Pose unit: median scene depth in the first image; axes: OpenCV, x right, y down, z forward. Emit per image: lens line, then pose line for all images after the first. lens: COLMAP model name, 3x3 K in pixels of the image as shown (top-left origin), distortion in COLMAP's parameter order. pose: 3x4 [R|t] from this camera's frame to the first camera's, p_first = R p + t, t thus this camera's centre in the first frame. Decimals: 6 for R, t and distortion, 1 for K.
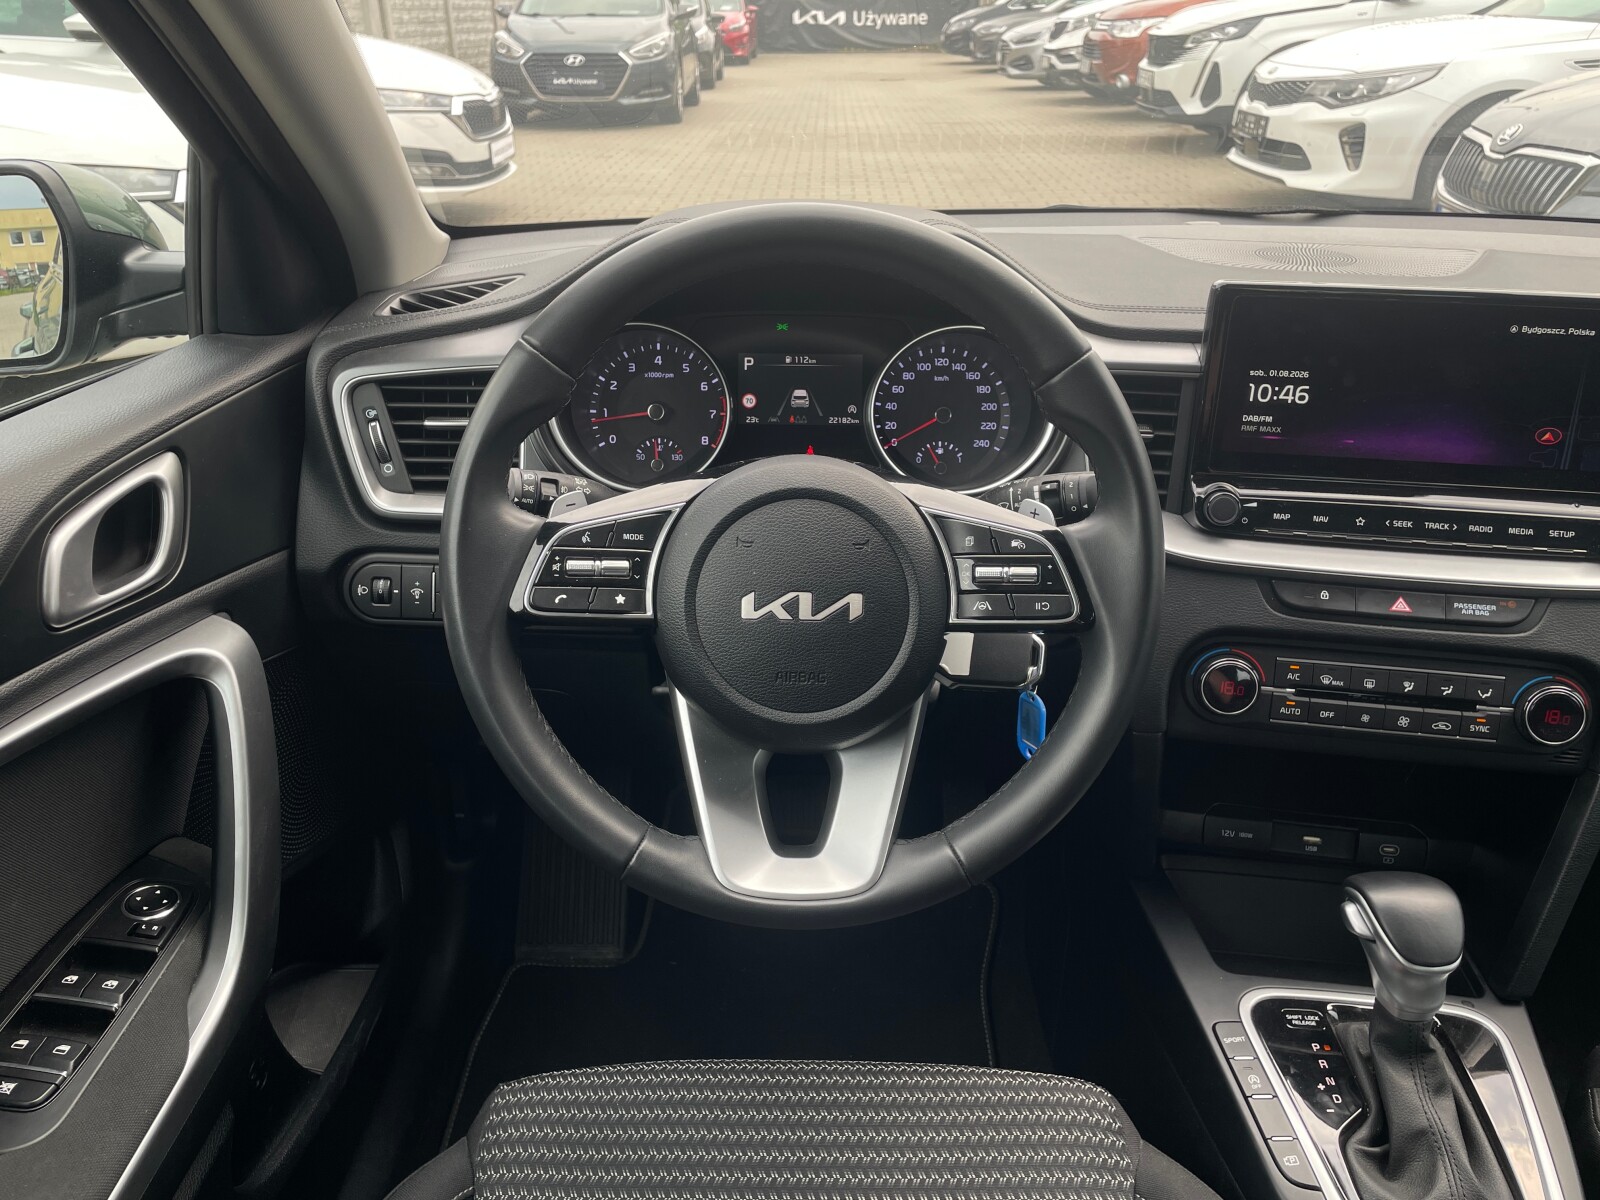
lens RADIAL K [[1211.5, 0, 796.2], [0, 1211.5, 586.6], [0, 0, 1]] dist [0.089128, -0.115489]
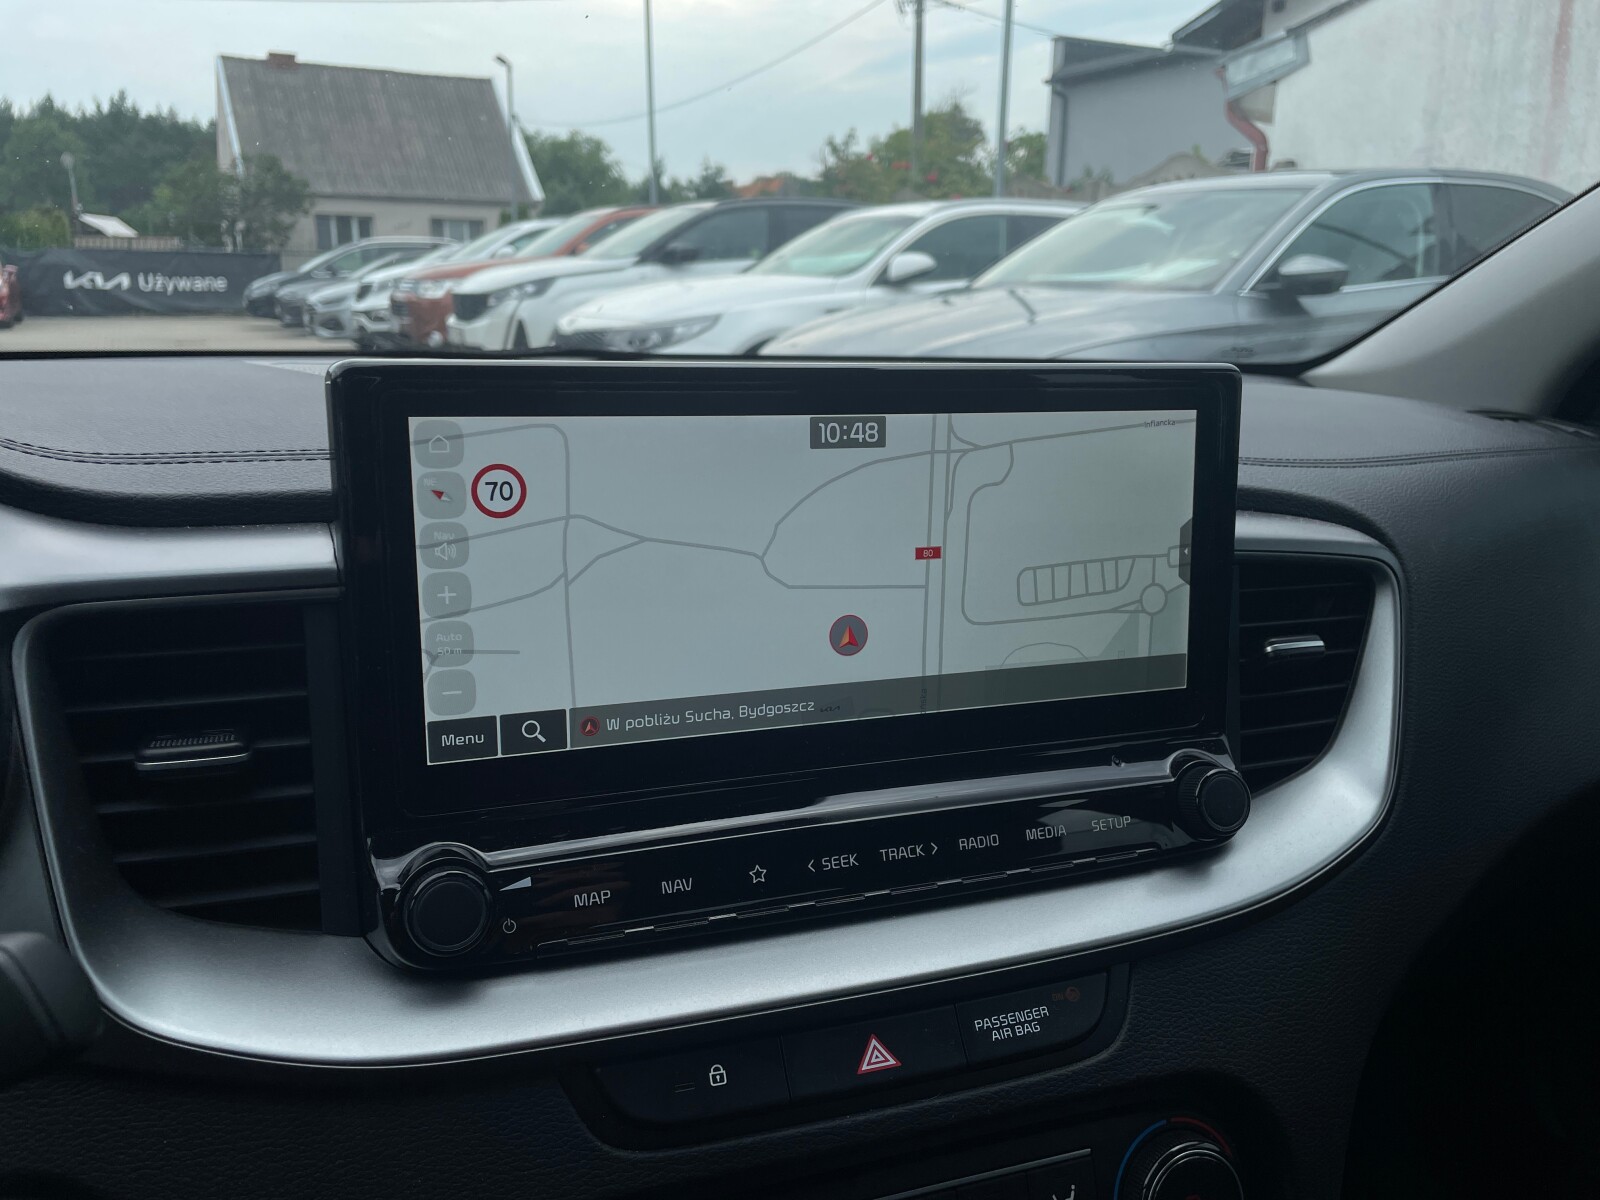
lens RADIAL K [[1216.1, 0, 790.7], [0, 1216.1, 596.4], [0, 0, 1]] dist [0.073345, -0.108571]
pose [[0.873353, -0.104480, 0.475751, 0.265485], [0.193615, 0.970710, -0.142248, -0.084456], [-0.446954, 0.216346, 0.868001, 0.579726]]
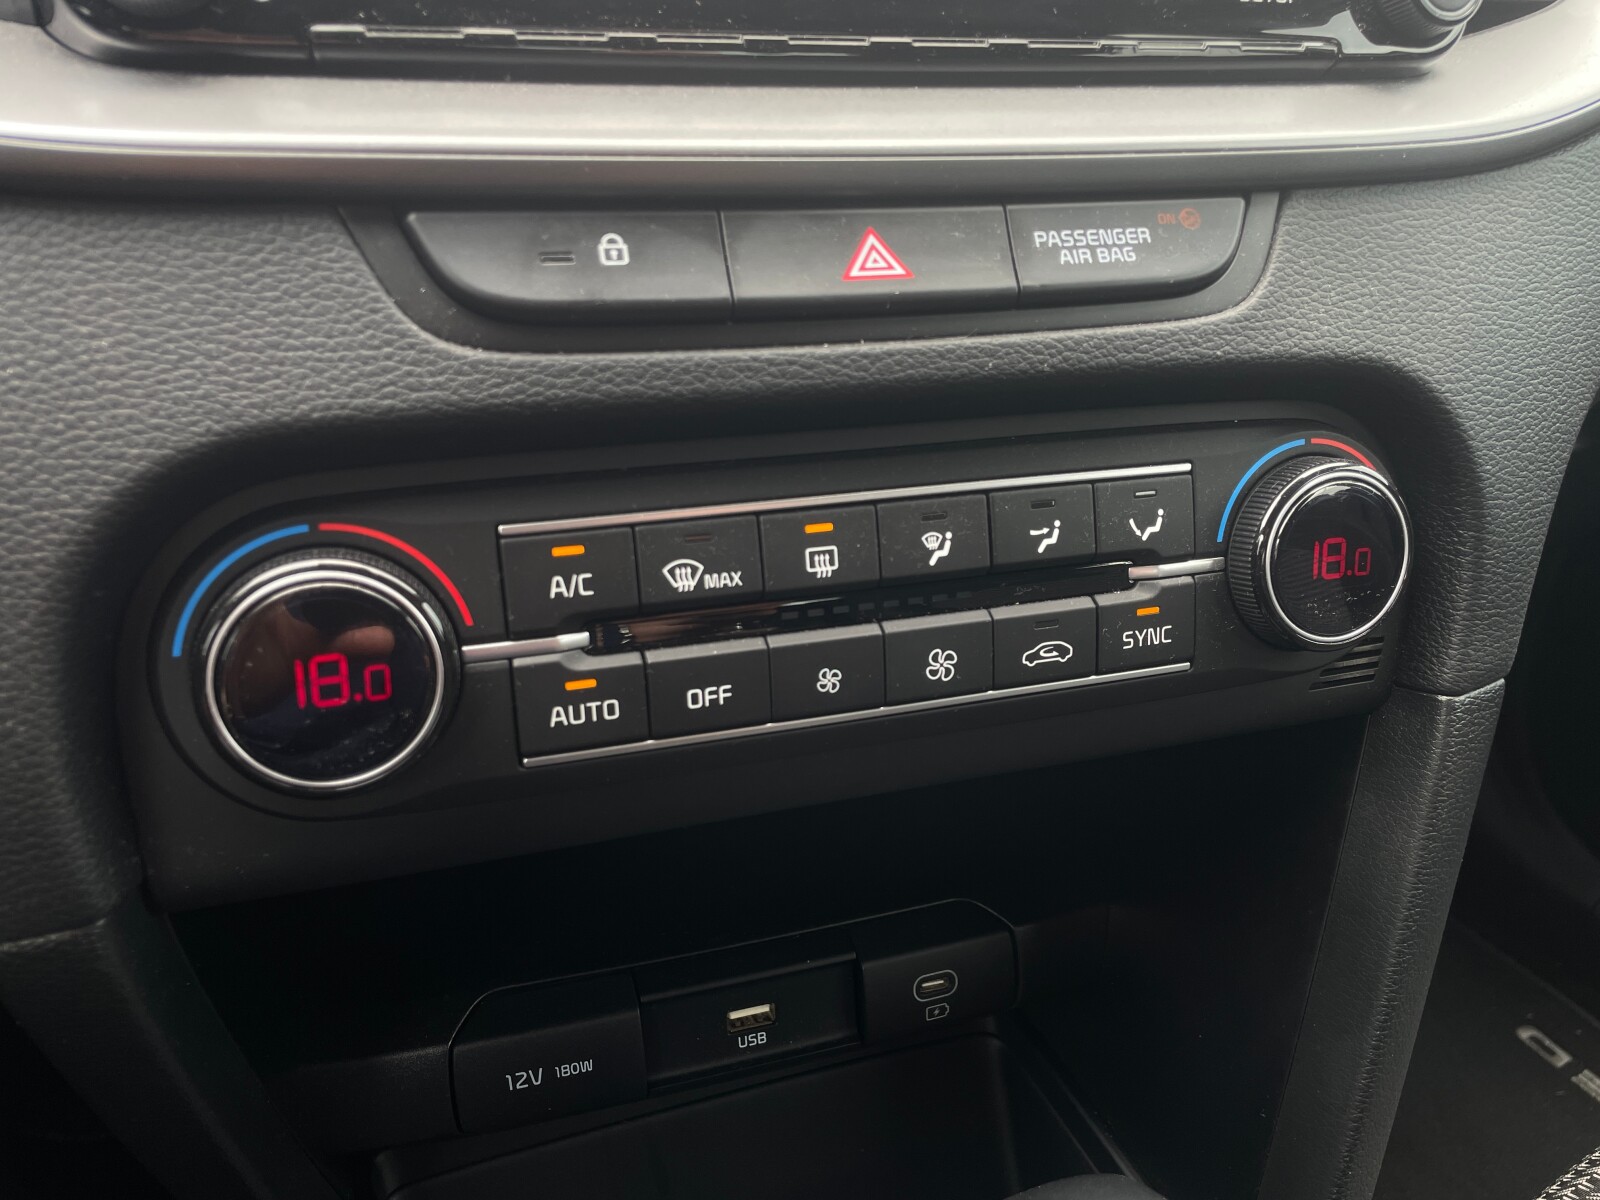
lens RADIAL K [[1215.6, 0, 787.7], [0, 1215.6, 601.7], [0, 0, 1]] dist [0.073137, -0.107976]
pose [[0.891586, -0.193691, 0.409339, 0.336469], [0.170456, 0.980976, 0.092907, 0.059667], [-0.419547, -0.013060, 0.907640, 0.734695]]
